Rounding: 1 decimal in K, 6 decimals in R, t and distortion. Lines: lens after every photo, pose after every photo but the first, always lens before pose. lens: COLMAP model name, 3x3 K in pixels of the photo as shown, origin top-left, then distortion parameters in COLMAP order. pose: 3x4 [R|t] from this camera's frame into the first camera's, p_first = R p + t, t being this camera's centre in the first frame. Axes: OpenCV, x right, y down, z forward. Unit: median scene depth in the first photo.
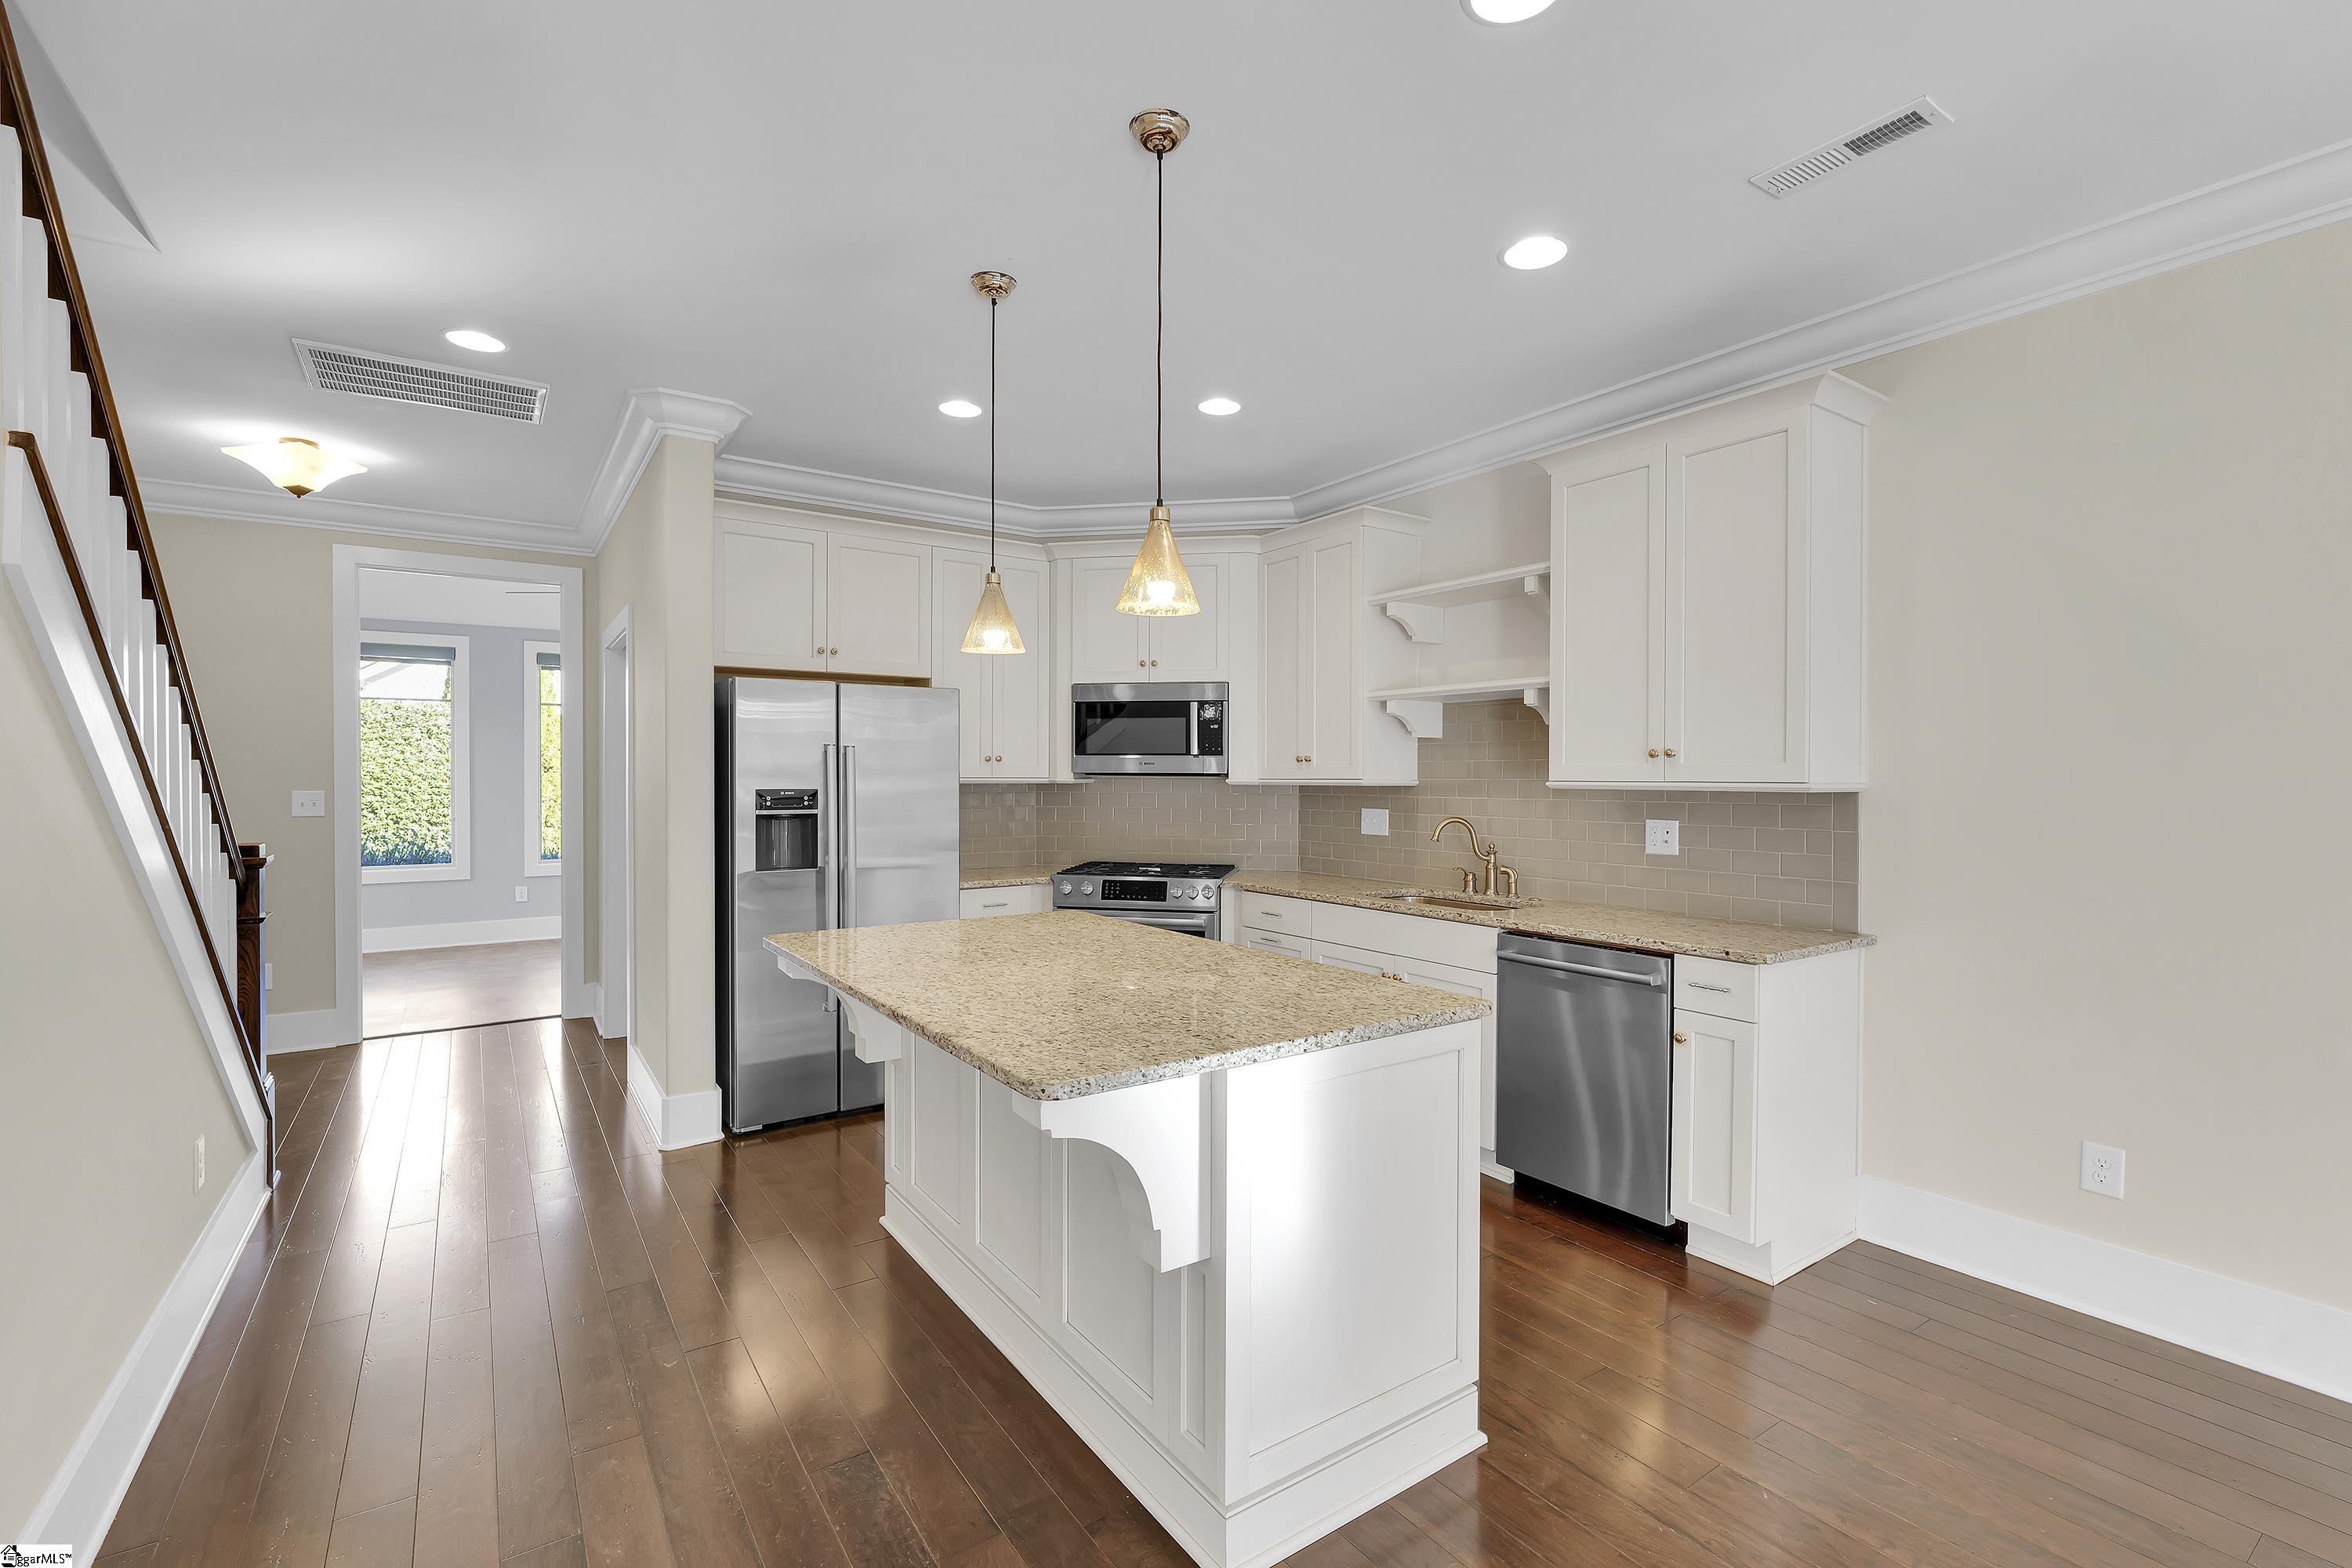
lens RADIAL K [[1031.0, 0, 1188.3], [0, 1031.0, 783.8], [0, 0, 1]] dist [-0.003283, 0.001196]
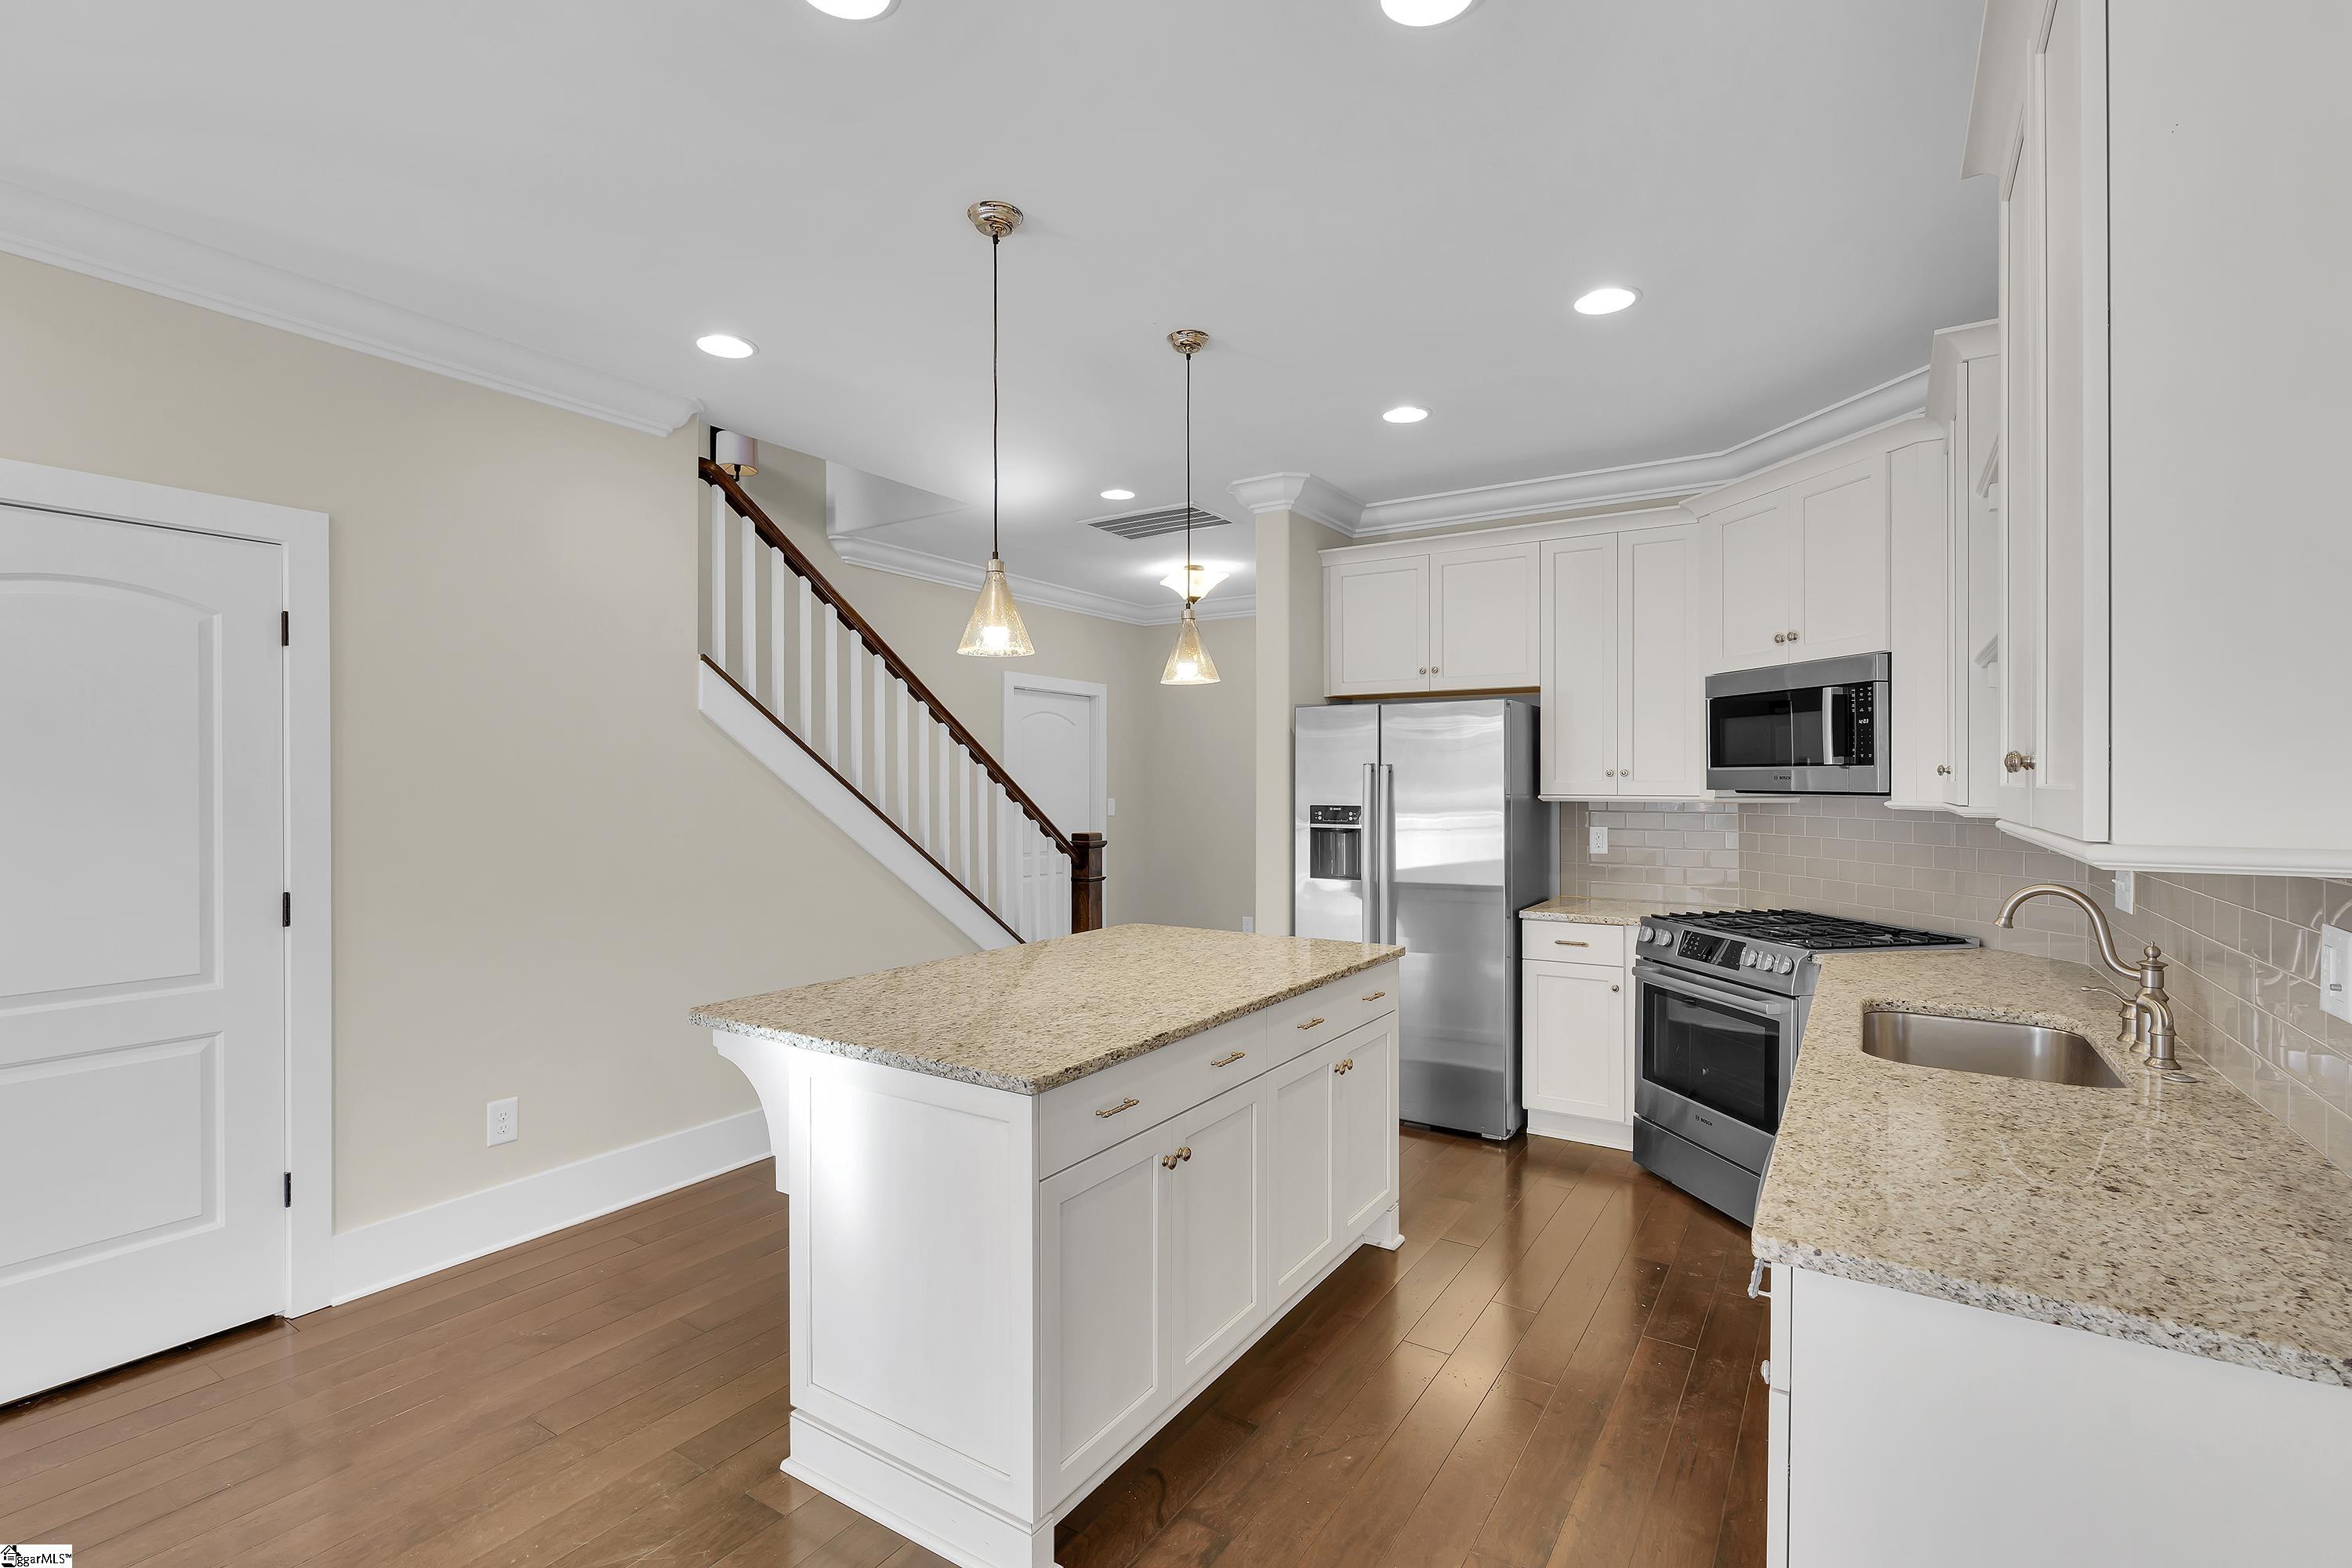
lens RADIAL K [[1075.6, 0, 1172.7], [0, 1075.6, 779.5], [0, 0, 1]] dist [0.000024, -0.000010]
pose [[0.378783, -0.002103, -0.925483, 0.584418], [-0.003596, 0.999987, -0.003745, -0.016804], [0.925478, 0.004747, 0.378771, 0.386509]]
